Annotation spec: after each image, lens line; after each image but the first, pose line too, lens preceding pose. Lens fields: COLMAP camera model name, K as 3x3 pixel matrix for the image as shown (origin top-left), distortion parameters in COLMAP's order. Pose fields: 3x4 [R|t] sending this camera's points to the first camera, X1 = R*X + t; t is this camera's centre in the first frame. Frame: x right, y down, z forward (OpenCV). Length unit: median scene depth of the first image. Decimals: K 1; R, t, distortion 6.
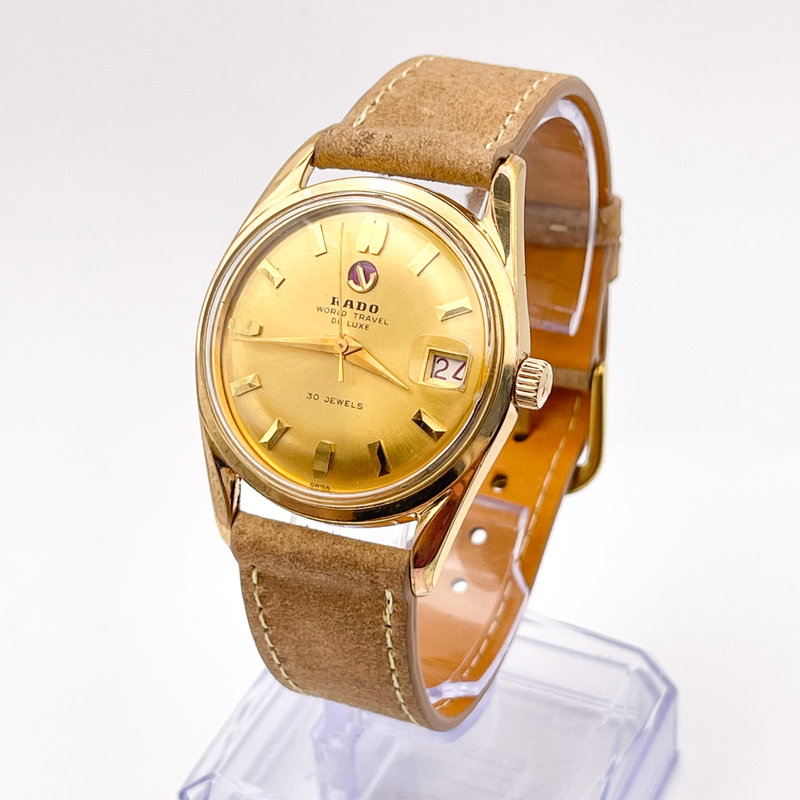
lens RADIAL K [[2052.3, 0, 401.6], [0, 2052.3, 391.6], [0, 0, 1]] dist [0.083130, 0.000000]
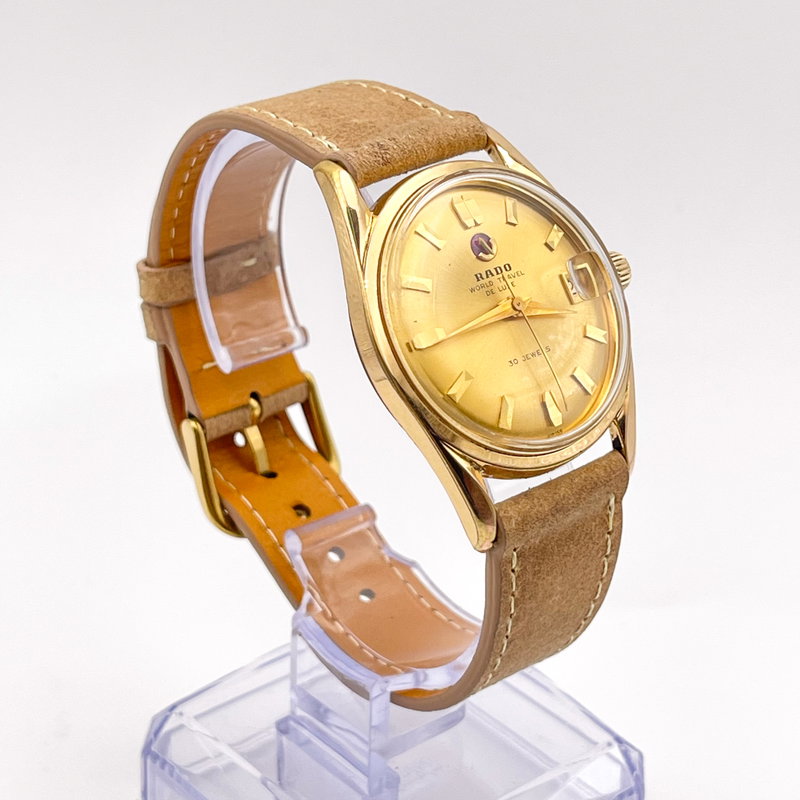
lens RADIAL K [[2052.3, 0, 399.8], [0, 2052.3, 403.3], [0, 0, 1]] dist [0.083130, 0.000000]
pose [[0.428281, -0.368232, 0.825215, -0.918931], [0.472956, 0.869482, 0.142523, -0.152703], [-0.769992, 0.329251, 0.546541, 0.454591]]
